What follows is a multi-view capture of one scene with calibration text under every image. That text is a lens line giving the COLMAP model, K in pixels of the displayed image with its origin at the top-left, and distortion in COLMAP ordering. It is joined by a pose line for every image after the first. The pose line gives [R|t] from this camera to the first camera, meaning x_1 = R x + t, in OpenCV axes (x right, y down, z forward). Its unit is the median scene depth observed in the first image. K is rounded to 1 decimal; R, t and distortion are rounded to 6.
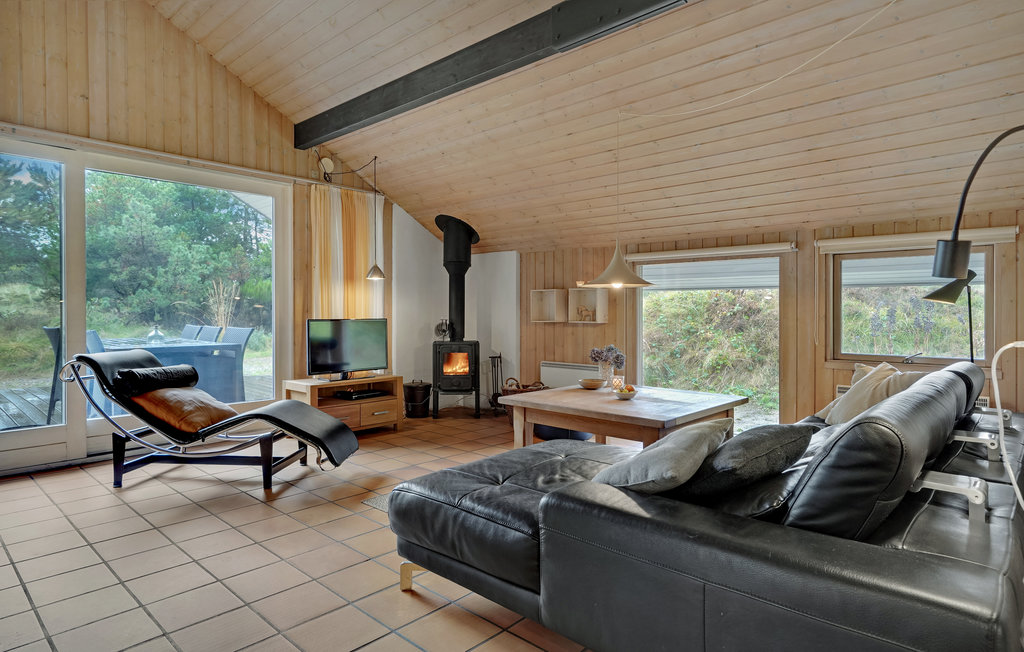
lens RADIAL K [[571.4, 0, 512.7], [0, 571.4, 313.7], [0, 0, 1]] dist [0.026507, 0.001863]
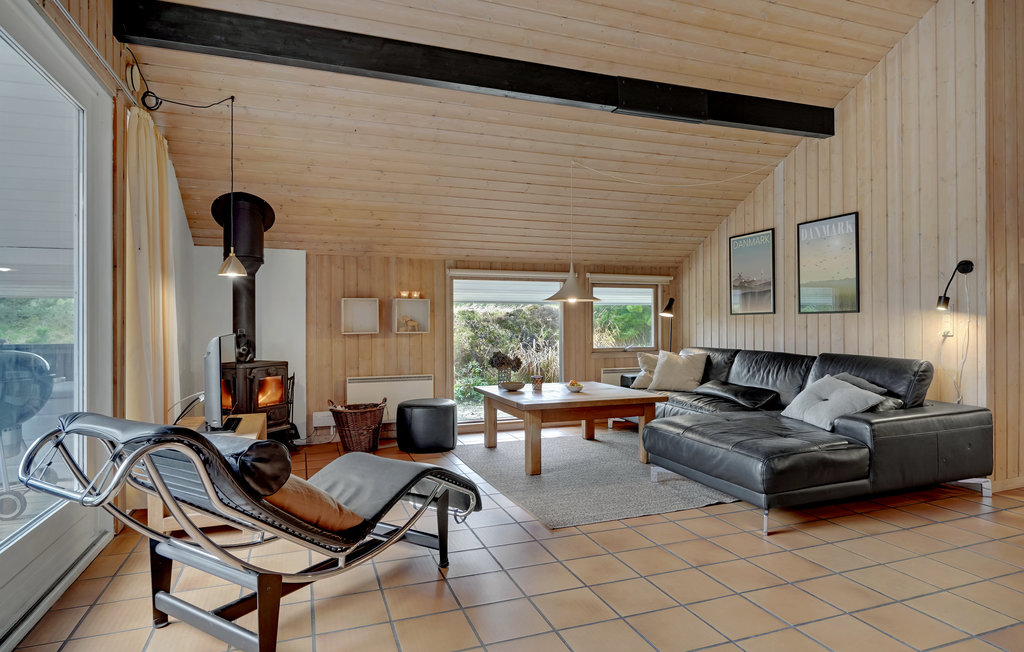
lens RADIAL K [[571.4, 0, 514.0], [0, 571.4, 318.3], [0, 0, 1]] dist [0.026507, 0.001863]
pose [[0.453674, 0.004108, 0.891158, -0.735824], [0.006633, 0.999946, -0.007986, -0.001149], [-0.891143, 0.009534, 0.453623, 0.415084]]
